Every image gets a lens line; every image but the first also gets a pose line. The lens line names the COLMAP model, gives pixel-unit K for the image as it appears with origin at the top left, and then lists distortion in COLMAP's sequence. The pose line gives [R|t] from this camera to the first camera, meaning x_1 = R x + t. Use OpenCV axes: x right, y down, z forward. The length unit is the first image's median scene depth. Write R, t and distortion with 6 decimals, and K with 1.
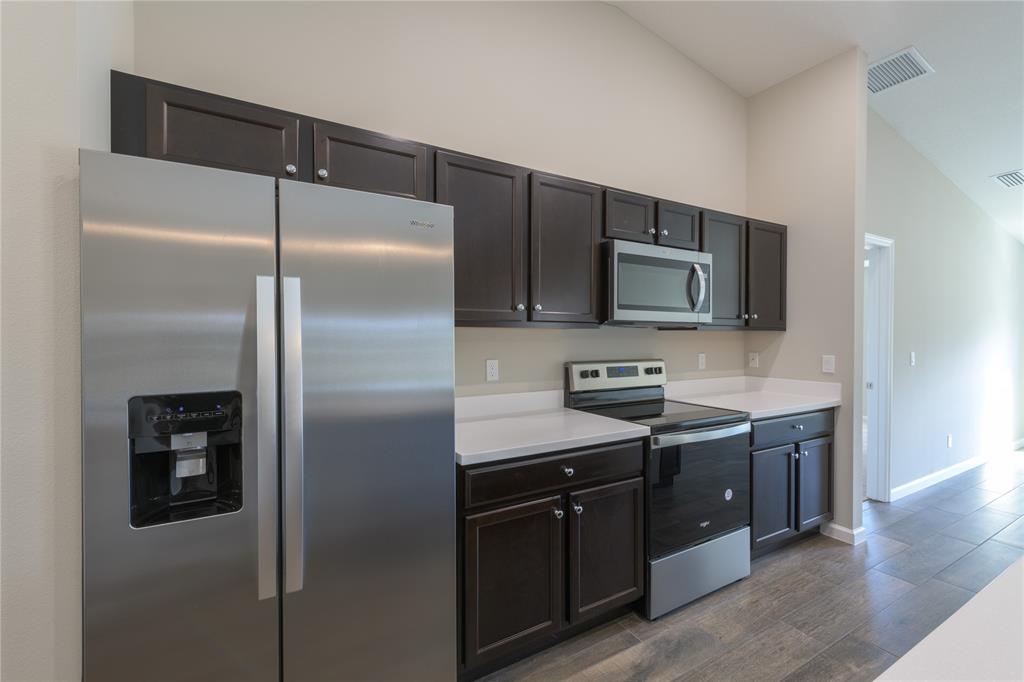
lens RADIAL K [[428.1, 0, 517.9], [0, 428.1, 336.5], [0, 0, 1]] dist [0.015873, -0.003833]
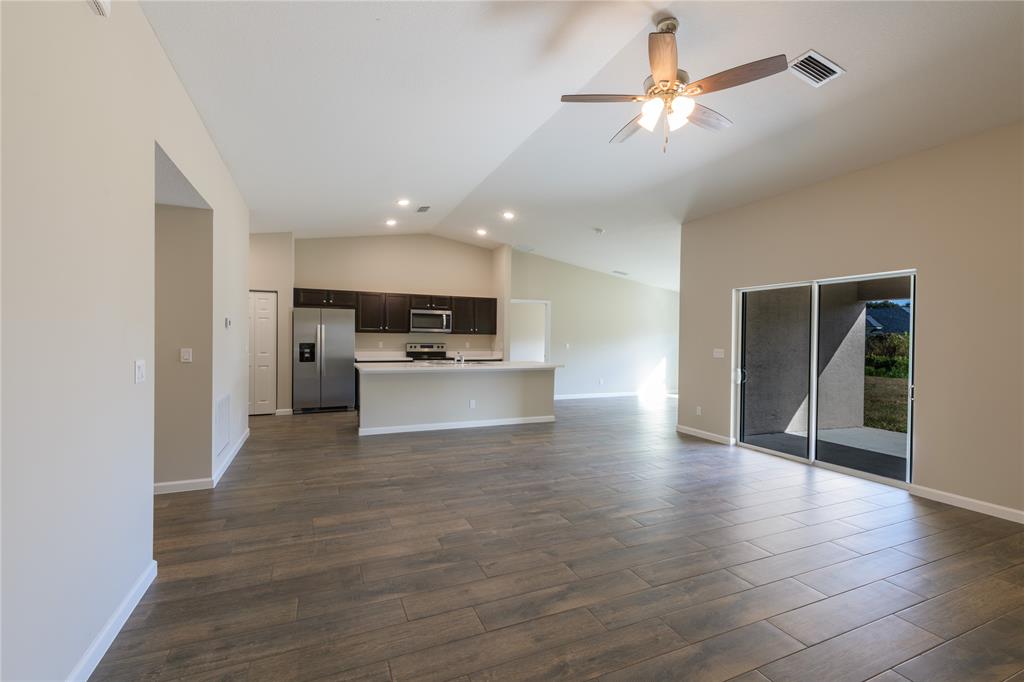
lens RADIAL K [[428.1, 0, 519.2], [0, 428.1, 338.0], [0, 0, 1]] dist [0.015873, -0.003833]
pose [[0.992216, 0.010445, -0.124087, 1.473659], [-0.011615, 0.999895, -0.008711, 0.038546], [0.123983, 0.010085, 0.992233, -2.318699]]
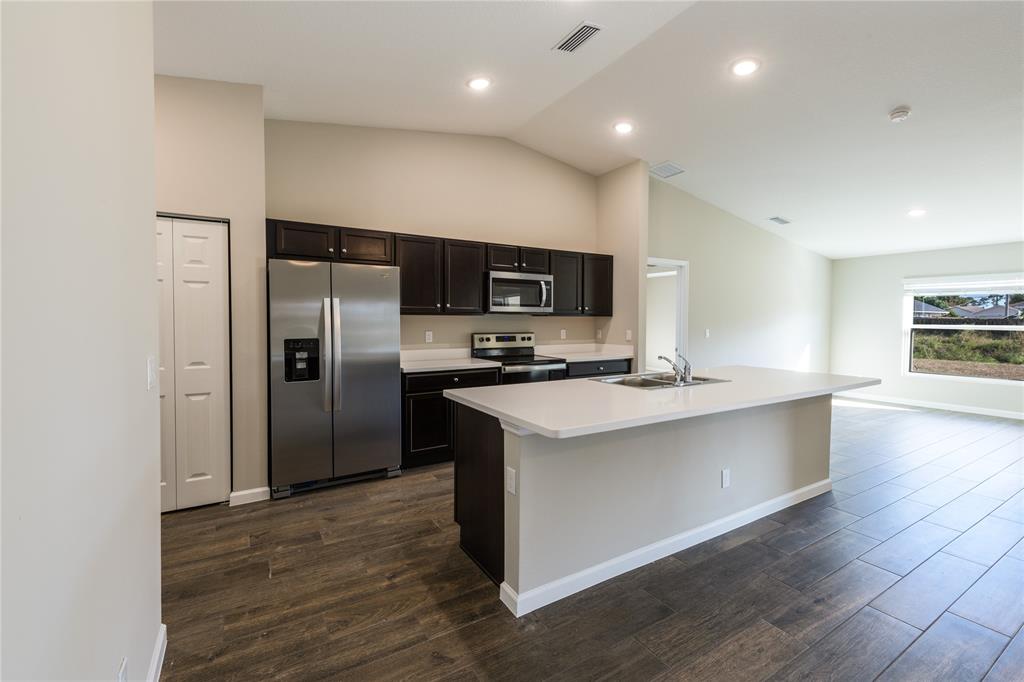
lens RADIAL K [[428.1, 0, 524.5], [0, 428.1, 322.6], [0, 0, 1]] dist [0.015873, -0.003833]
pose [[0.999936, 0.001503, 0.011209, 0.336707], [-0.001559, 0.999987, 0.004925, 0.004027], [-0.011201, -0.004942, 0.999925, -0.912427]]
